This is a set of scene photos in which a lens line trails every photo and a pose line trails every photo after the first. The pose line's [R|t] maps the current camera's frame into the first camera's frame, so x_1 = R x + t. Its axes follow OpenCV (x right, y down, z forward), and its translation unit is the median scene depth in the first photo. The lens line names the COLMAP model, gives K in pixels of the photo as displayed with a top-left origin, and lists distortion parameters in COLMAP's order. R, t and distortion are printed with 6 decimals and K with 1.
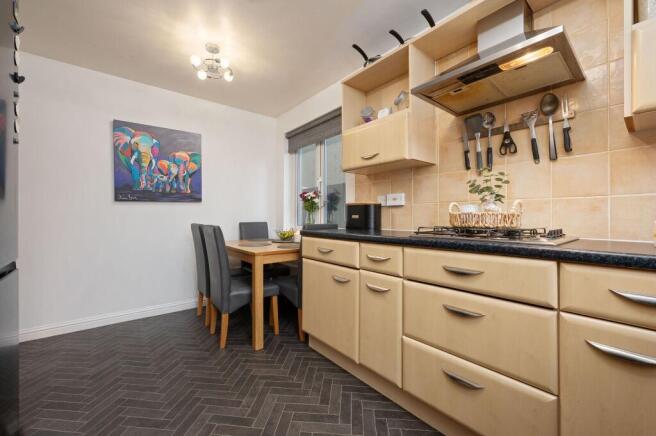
lens RADIAL K [[266.1, 0, 330.1], [0, 266.1, 218.3], [0, 0, 1]] dist [0.008048, -0.000871]
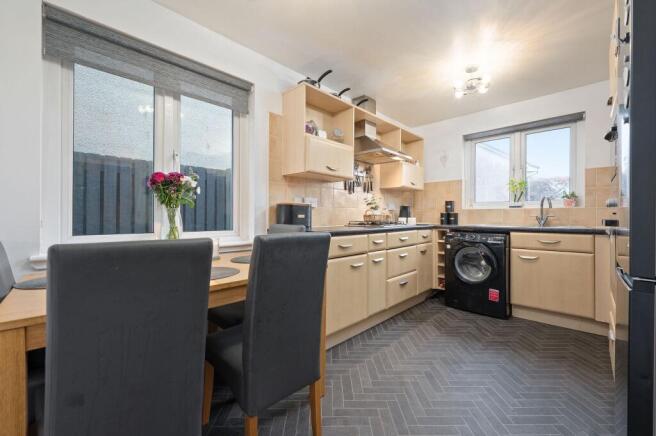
lens RADIAL K [[266.1, 0, 329.6], [0, 266.1, 213.6], [0, 0, 1]] dist [0.008048, -0.000871]
pose [[-0.101295, -0.003051, 0.994852, -1.289595], [-0.002284, 0.999993, 0.002834, -0.025652], [-0.994854, -0.001985, -0.101302, 1.326959]]
